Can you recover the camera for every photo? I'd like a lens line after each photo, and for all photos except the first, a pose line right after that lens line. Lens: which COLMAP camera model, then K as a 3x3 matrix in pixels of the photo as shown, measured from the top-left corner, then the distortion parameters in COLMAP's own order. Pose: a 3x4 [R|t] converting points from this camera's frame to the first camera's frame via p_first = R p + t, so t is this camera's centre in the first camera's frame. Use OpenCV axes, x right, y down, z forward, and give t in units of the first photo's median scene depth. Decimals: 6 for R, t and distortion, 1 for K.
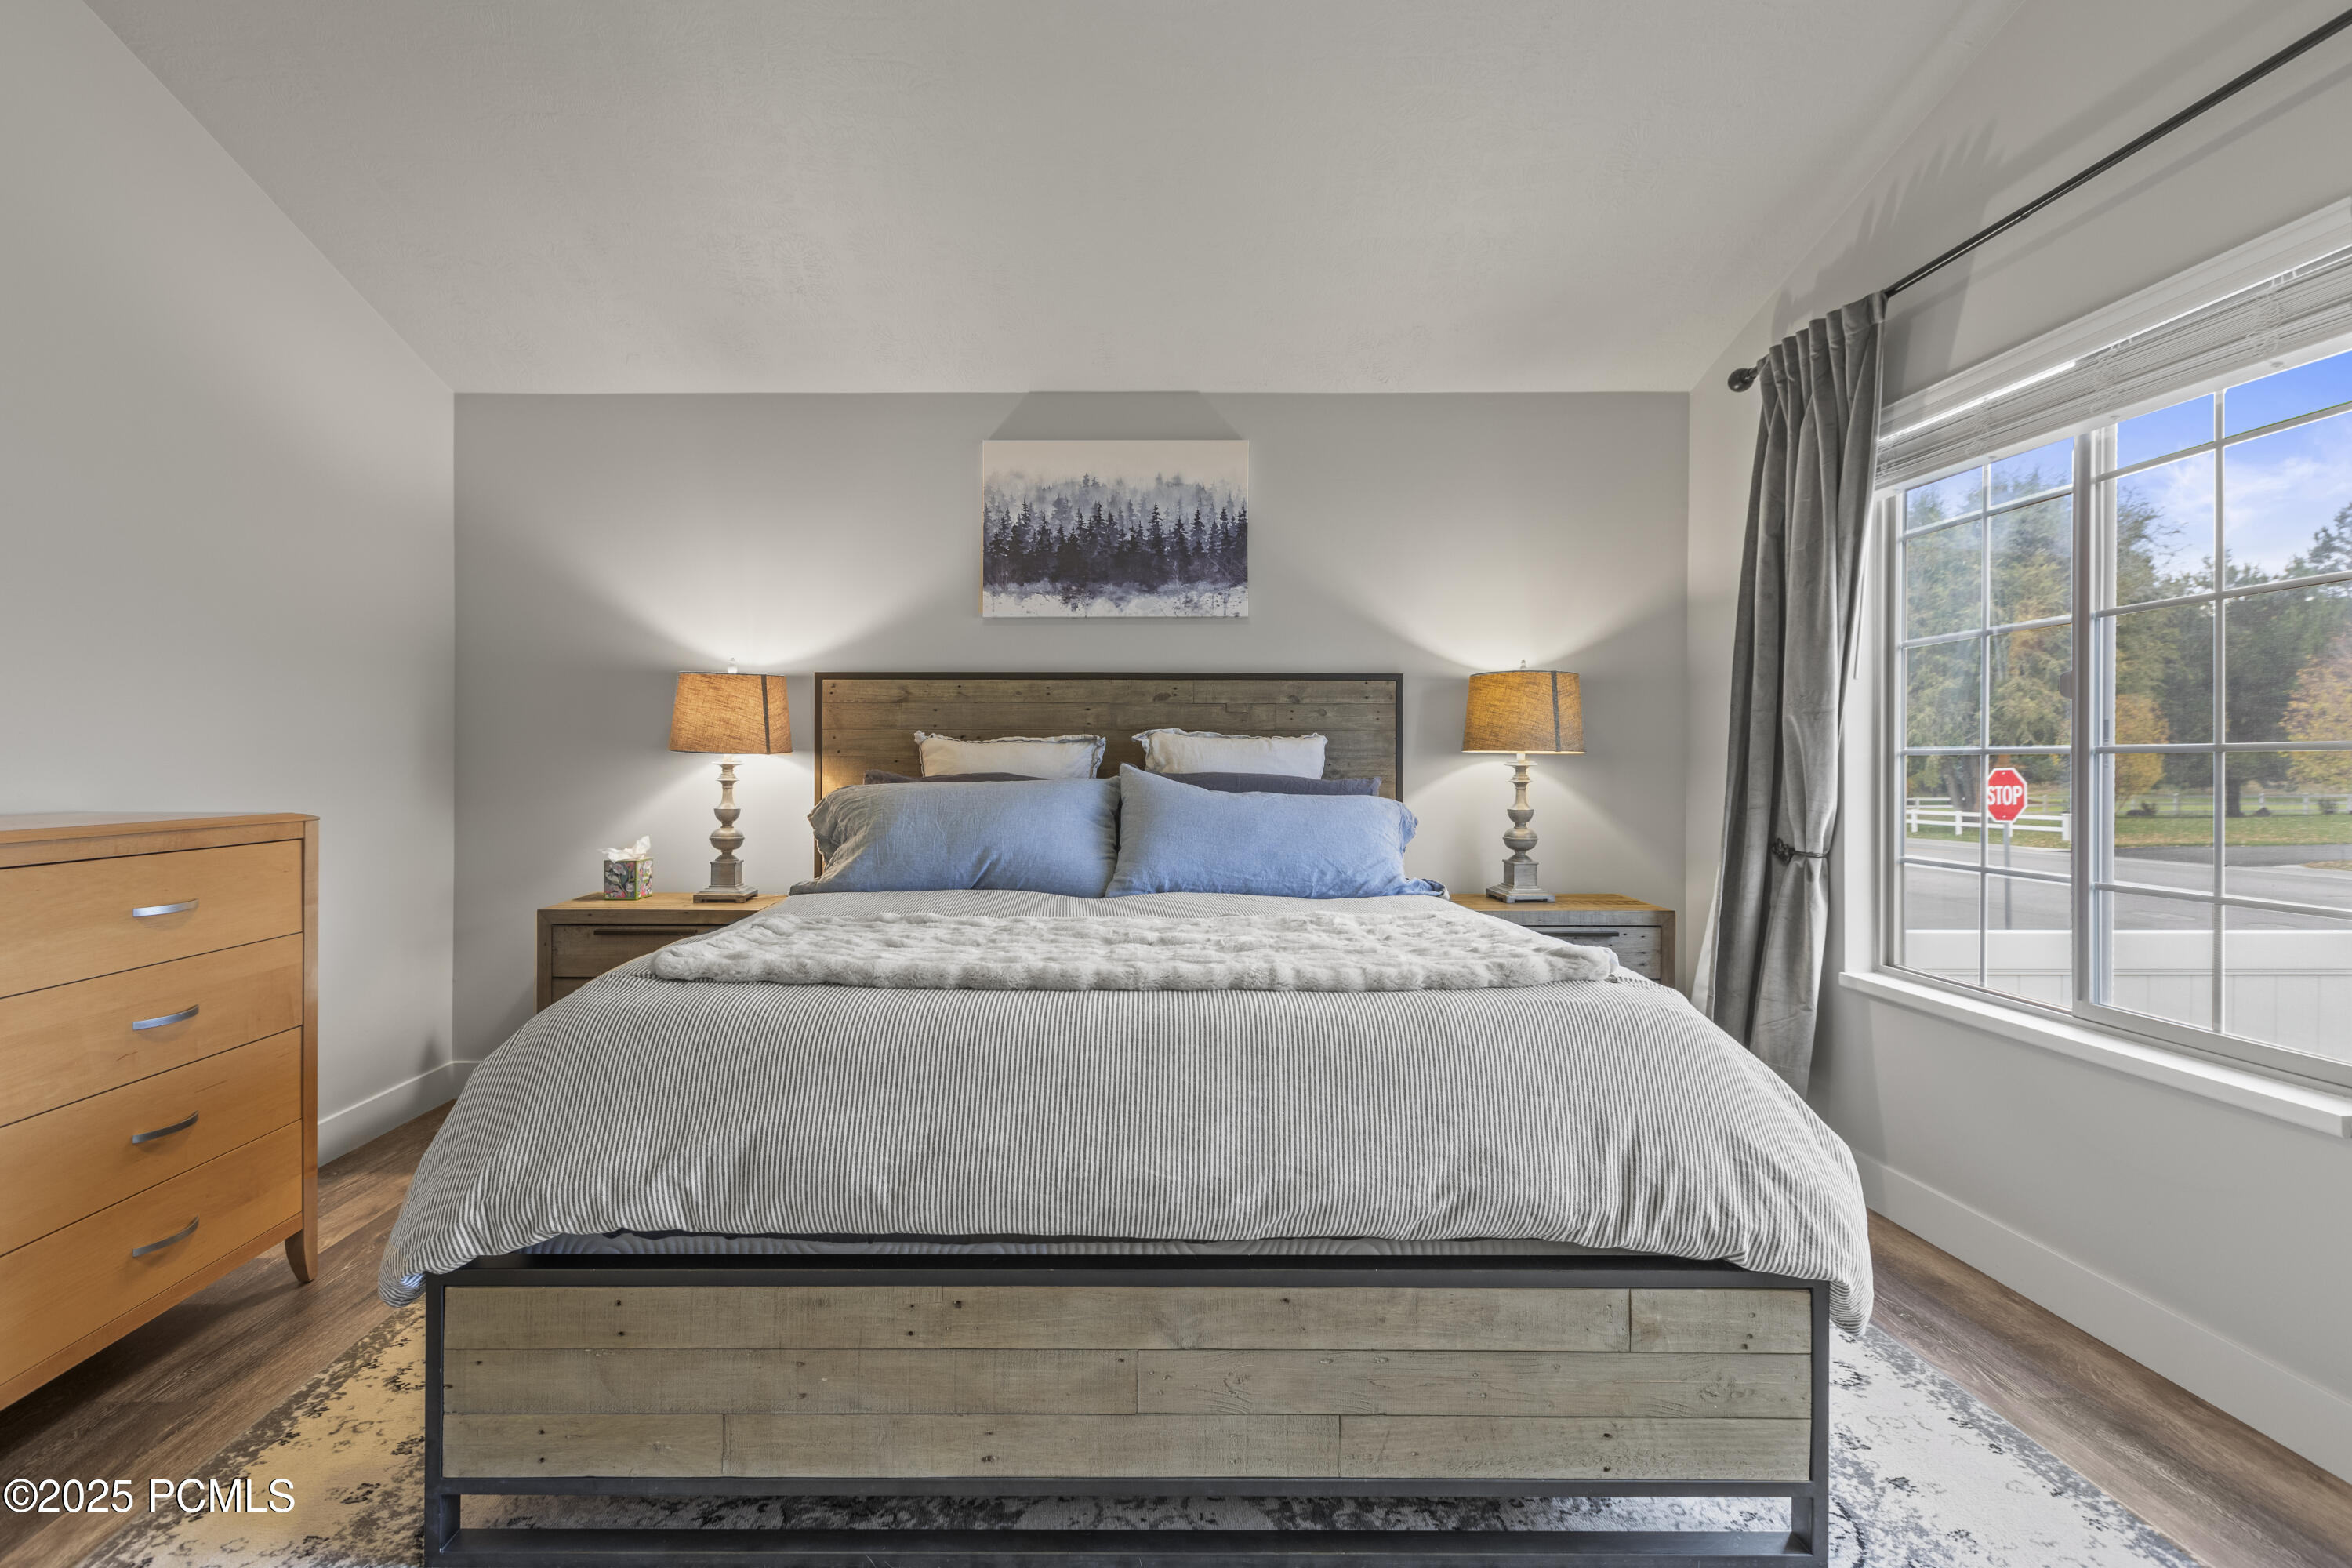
lens RADIAL K [[1053.6, 0, 1174.5], [0, 1053.6, 766.3], [0, 0, 1]] dist [0.007502, -0.001905]
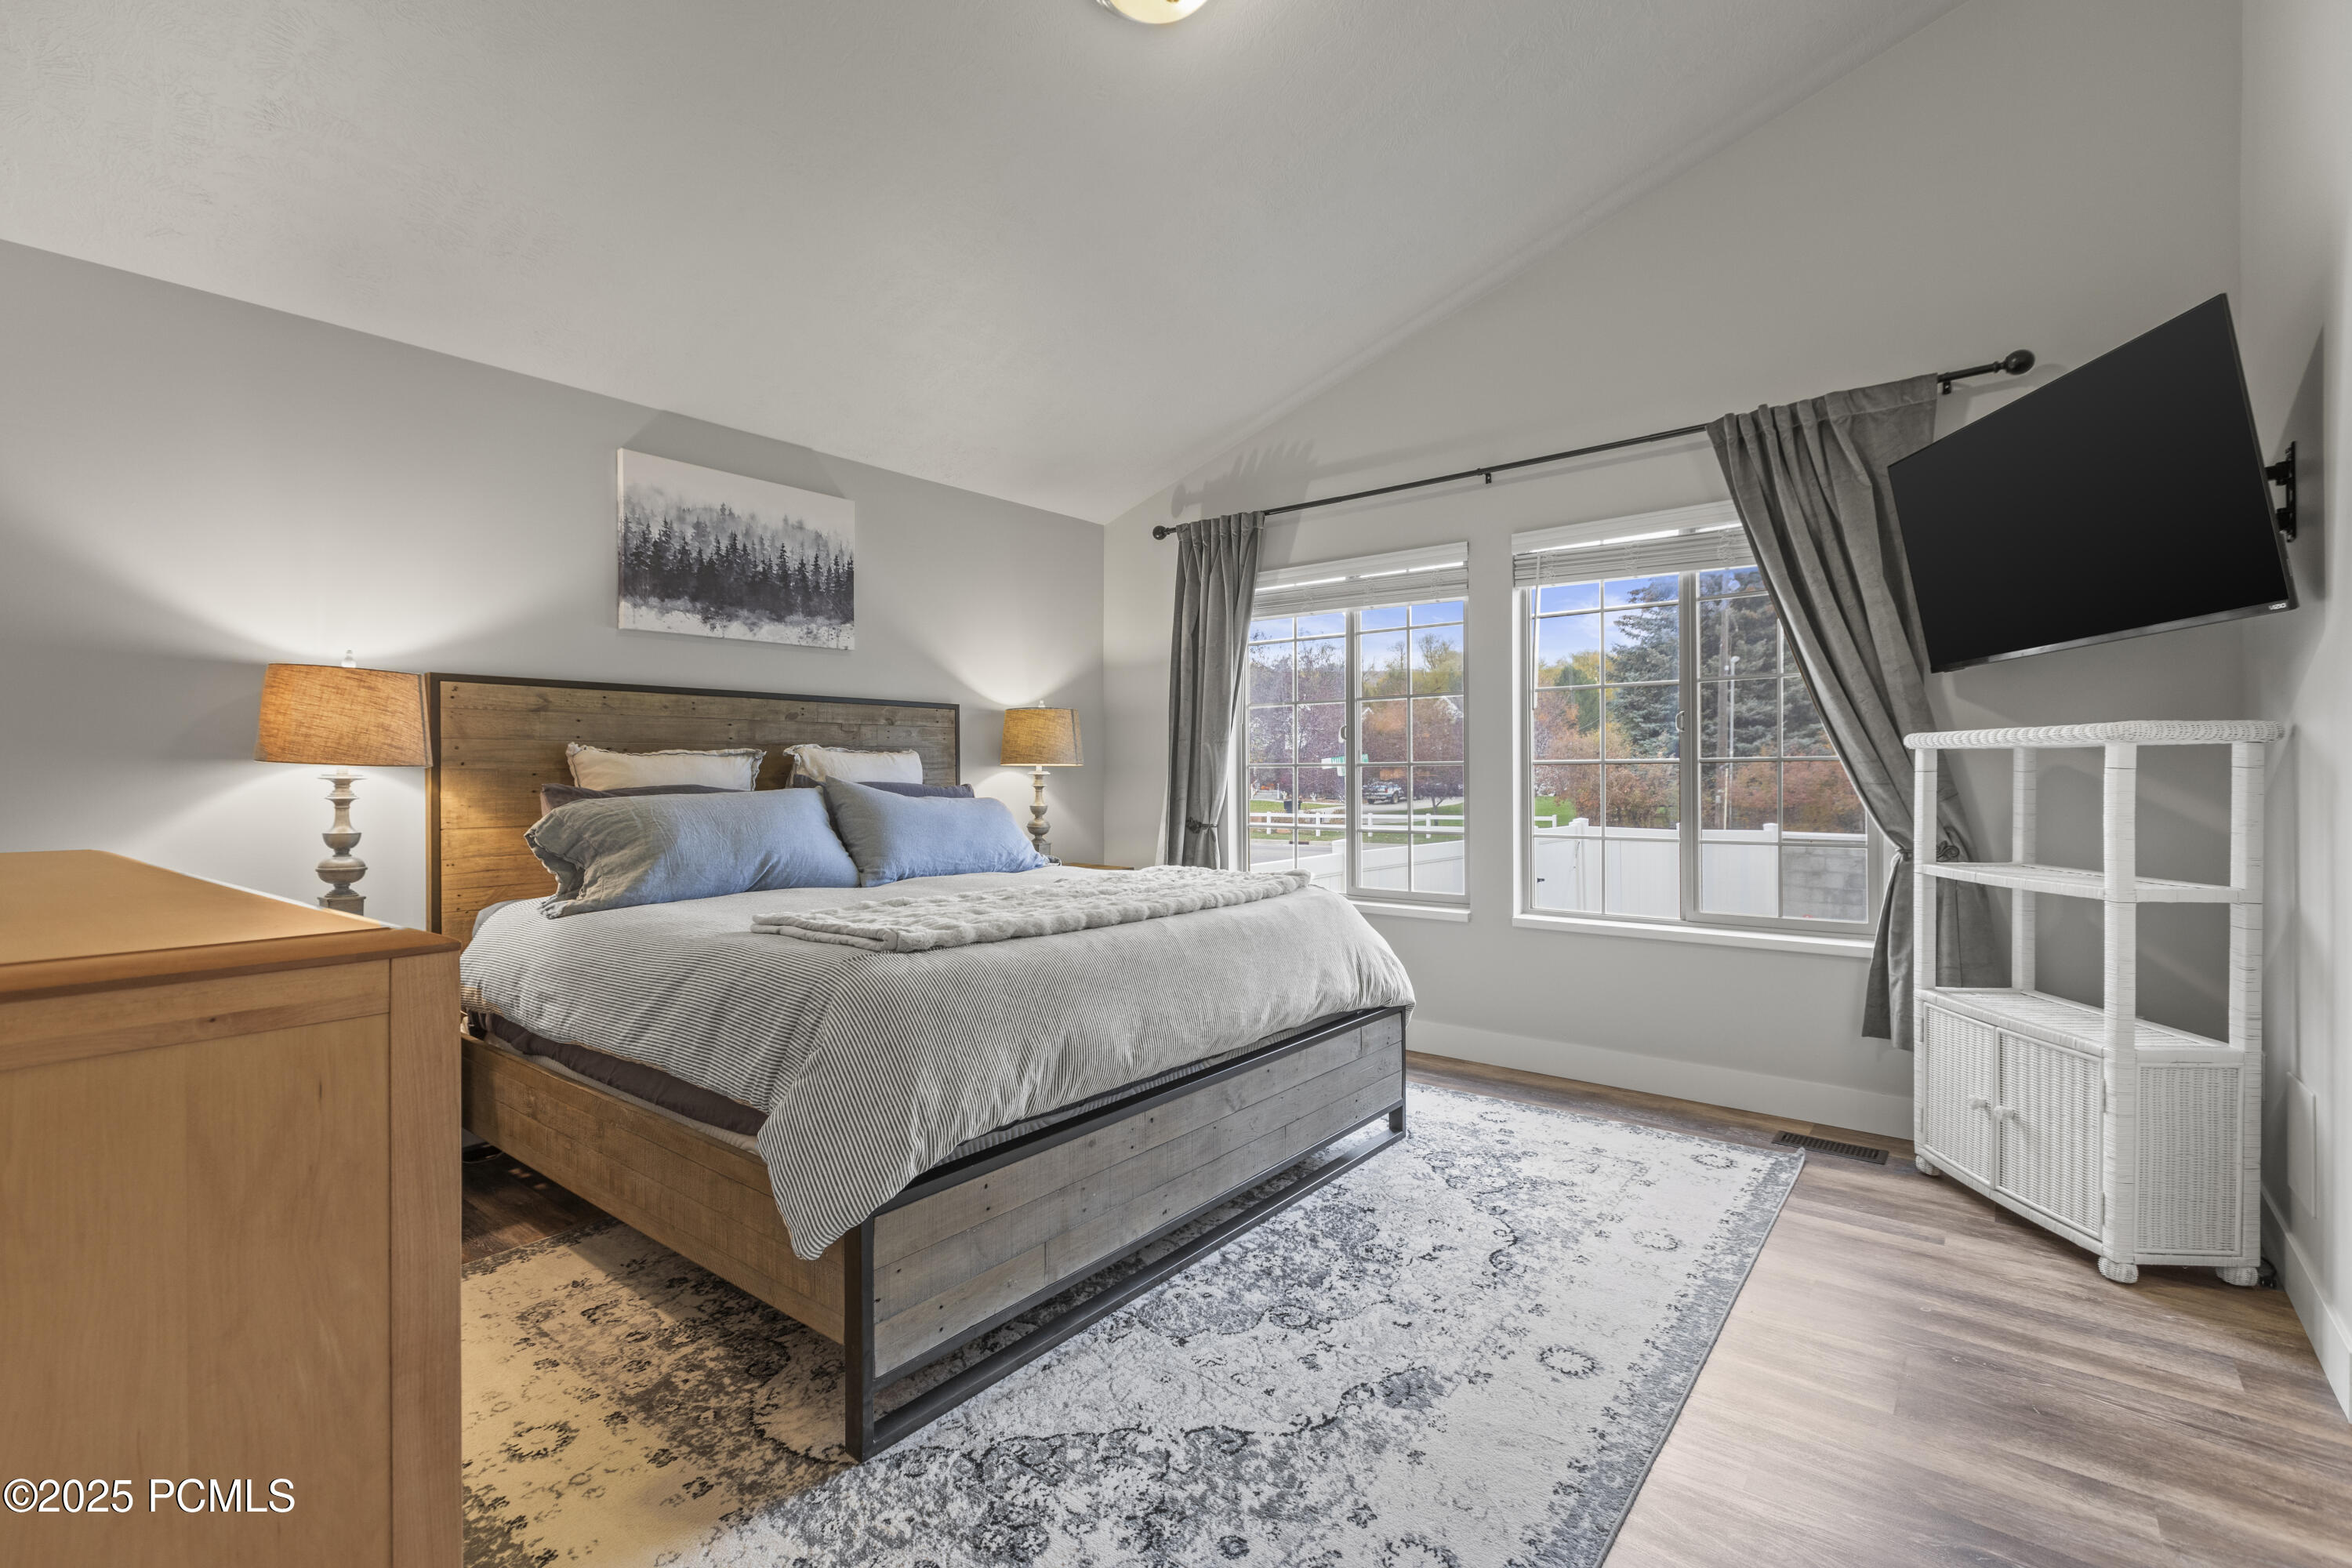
lens RADIAL K [[1053.6, 0, 1096.7], [0, 1053.6, 780.0], [0, 0, 1]] dist [0.007502, -0.001905]
pose [[0.659875, -0.010533, 0.751302, -0.654386], [0.008316, 0.999943, 0.006715, -0.002075], [-0.751330, 0.001817, 0.659924, 0.015131]]
